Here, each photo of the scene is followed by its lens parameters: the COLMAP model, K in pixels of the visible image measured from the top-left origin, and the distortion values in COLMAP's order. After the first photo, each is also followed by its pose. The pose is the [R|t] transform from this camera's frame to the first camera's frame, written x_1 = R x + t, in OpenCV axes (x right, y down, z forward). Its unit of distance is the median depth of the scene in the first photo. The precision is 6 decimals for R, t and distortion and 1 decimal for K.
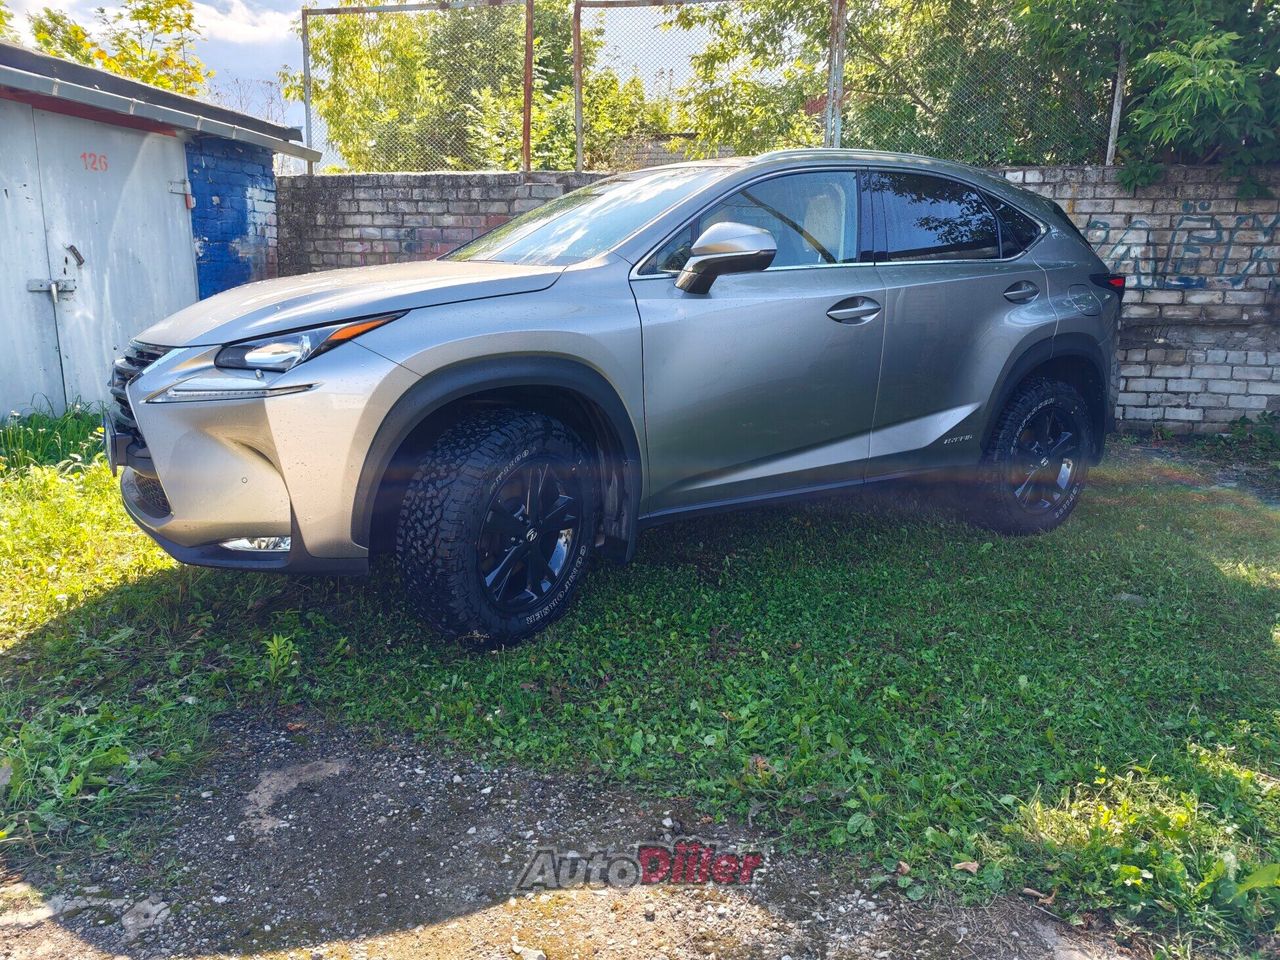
lens RADIAL K [[952.7, 0, 640.0], [0, 952.7, 480.0], [0, 0, 1]] dist [0.003150, -0.000458]
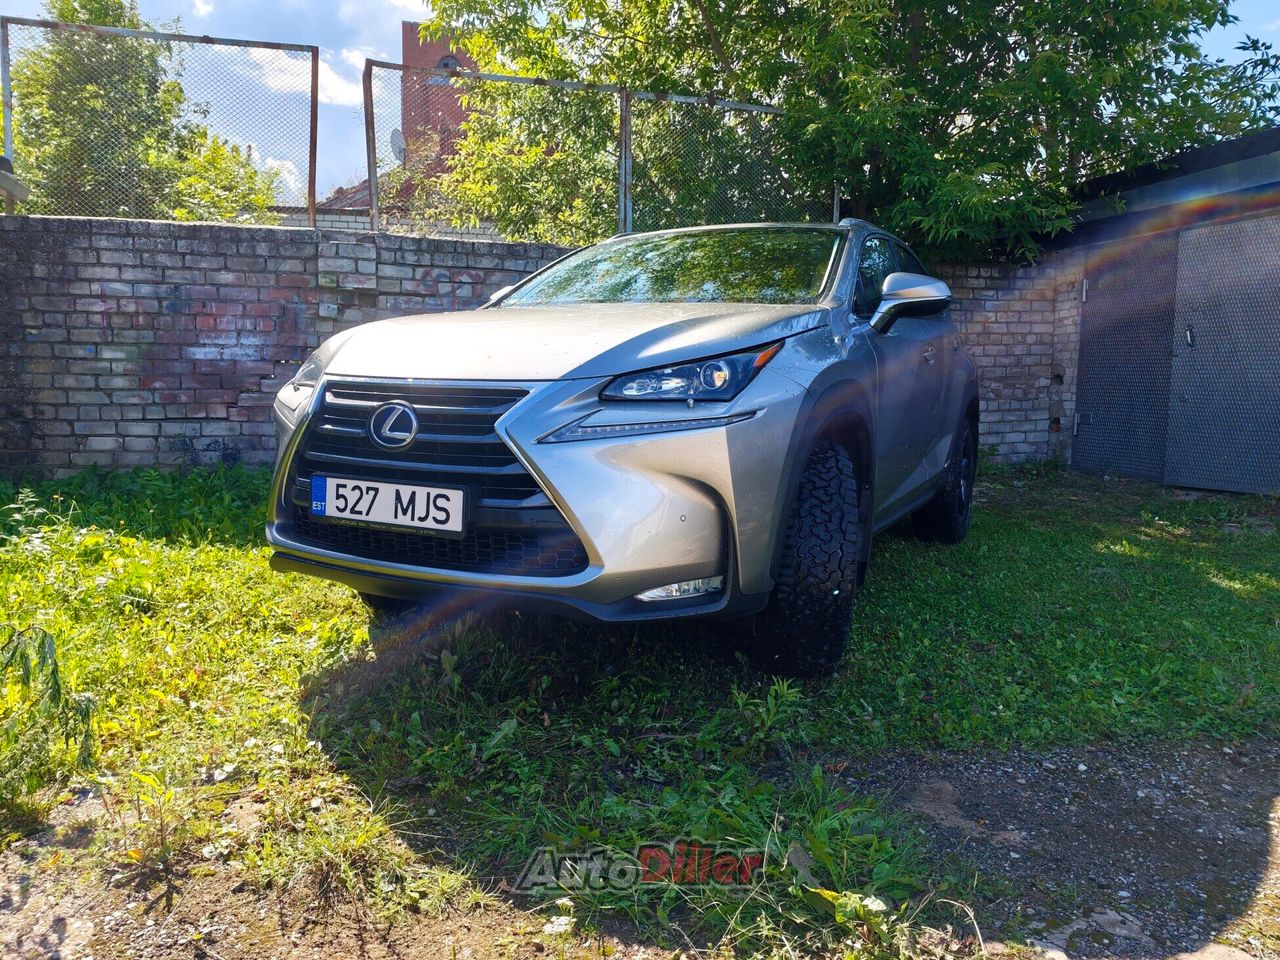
lens RADIAL K [[952.7, 0, 640.0], [0, 952.7, 480.0], [0, 0, 1]] dist [0.003150, -0.000458]
pose [[0.863482, -0.064131, 0.500286, -0.318937], [0.109124, 0.992145, -0.061162, 0.005093], [-0.492434, 0.107406, 0.863697, 0.081974]]
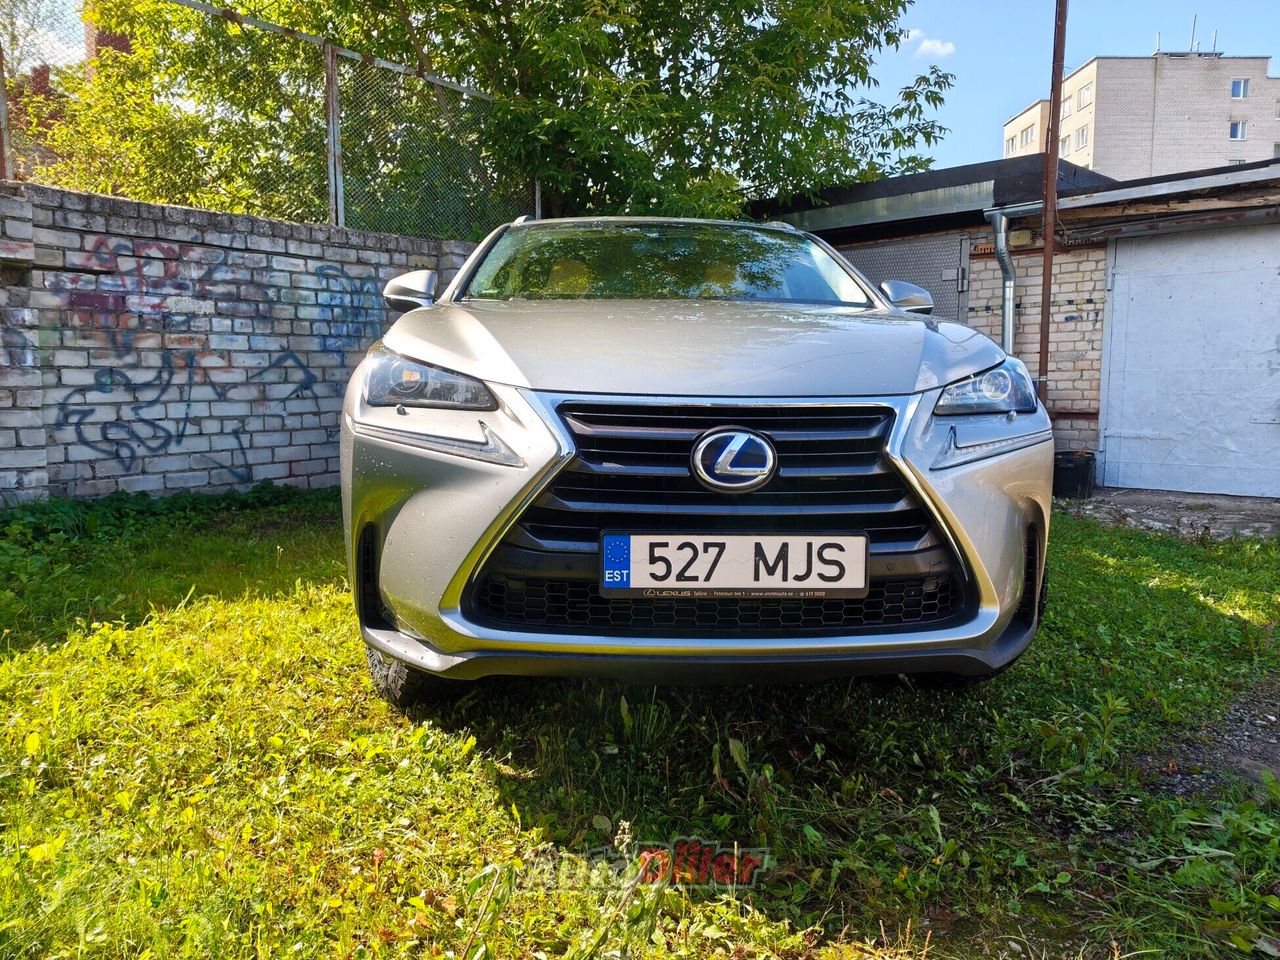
lens RADIAL K [[952.7, 0, 640.0], [0, 952.7, 480.0], [0, 0, 1]] dist [0.003150, -0.000458]
pose [[0.479852, -0.116649, 0.869560, -0.460291], [0.187039, 0.981939, 0.028510, -0.051049], [-0.857181, 0.148961, 0.493003, 0.312325]]
